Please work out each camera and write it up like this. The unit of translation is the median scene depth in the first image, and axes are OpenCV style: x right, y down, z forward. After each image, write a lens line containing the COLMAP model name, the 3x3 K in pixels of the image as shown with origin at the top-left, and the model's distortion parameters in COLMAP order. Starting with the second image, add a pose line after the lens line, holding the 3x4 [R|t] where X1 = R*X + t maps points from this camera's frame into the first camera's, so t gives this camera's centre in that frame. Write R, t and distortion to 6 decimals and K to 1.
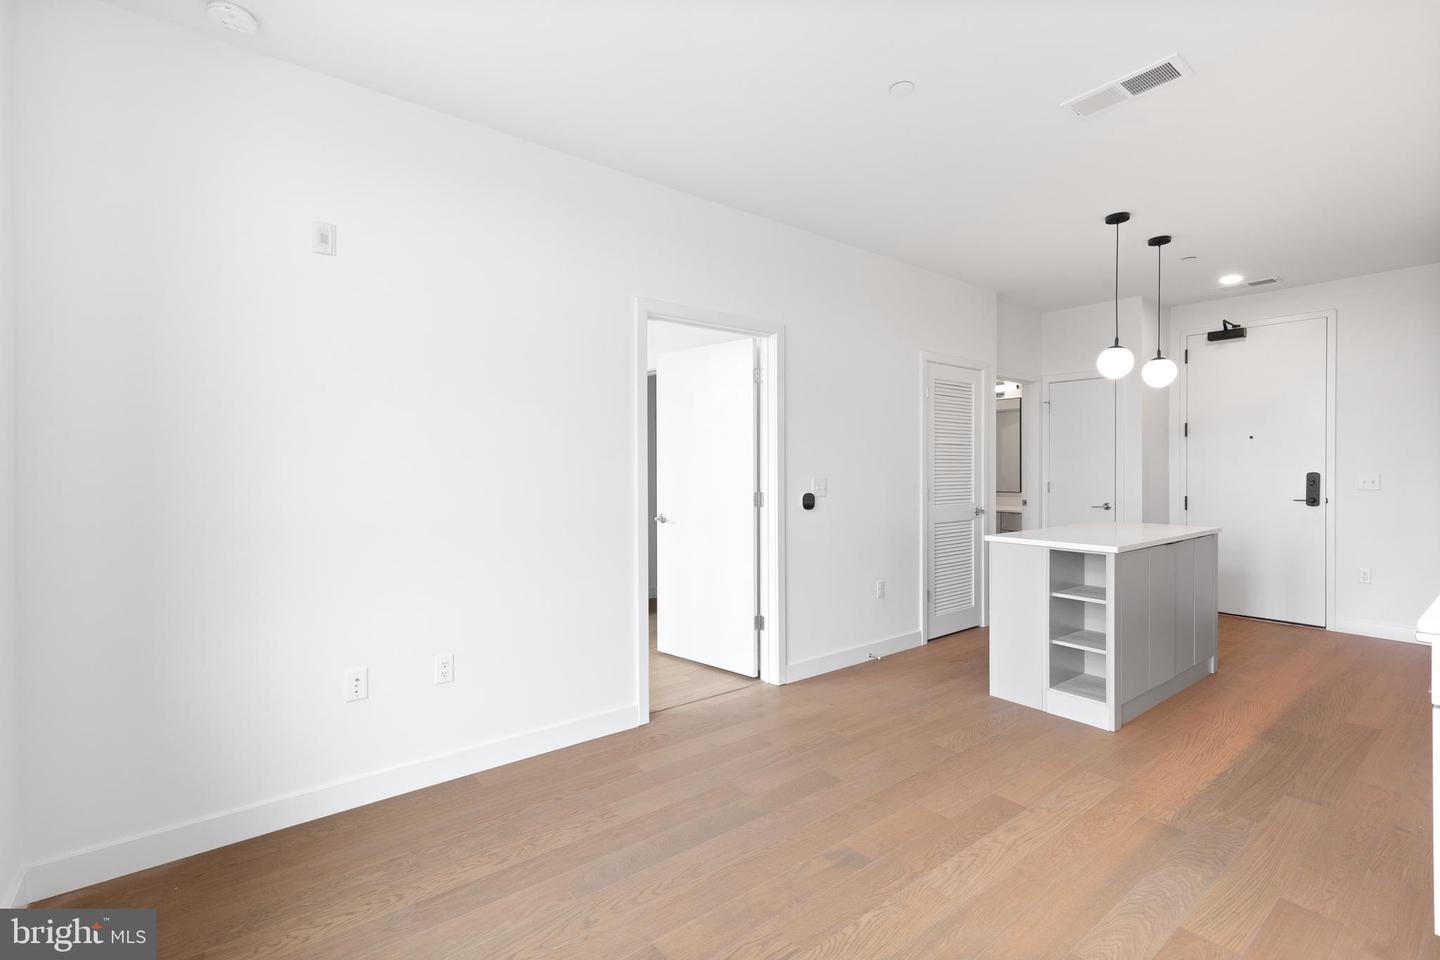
lens RADIAL K [[642.5, 0, 723.6], [0, 642.5, 474.2], [0, 0, 1]] dist [0.001915, 0.000083]
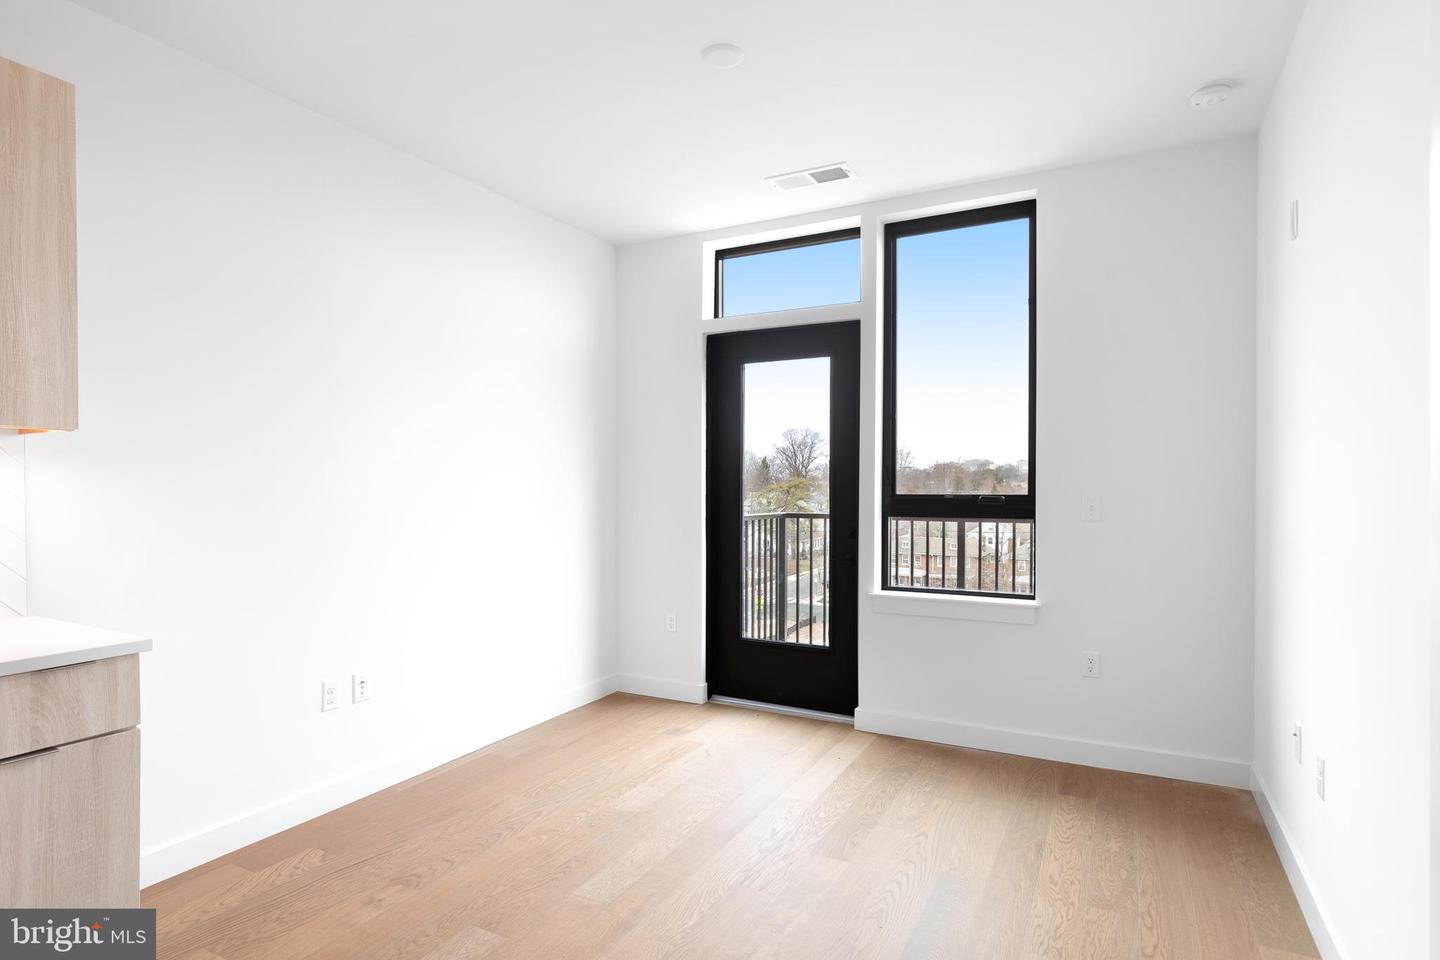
lens RADIAL K [[760.9, 0, 721.0], [0, 760.9, 493.3], [0, 0, 1]] dist [0.001675, -0.000229]
pose [[-0.913003, 0.006576, -0.407900, 0.355064], [-0.001073, 0.999828, 0.018521, -0.006250], [0.407951, 0.017347, -0.912839, 1.113610]]
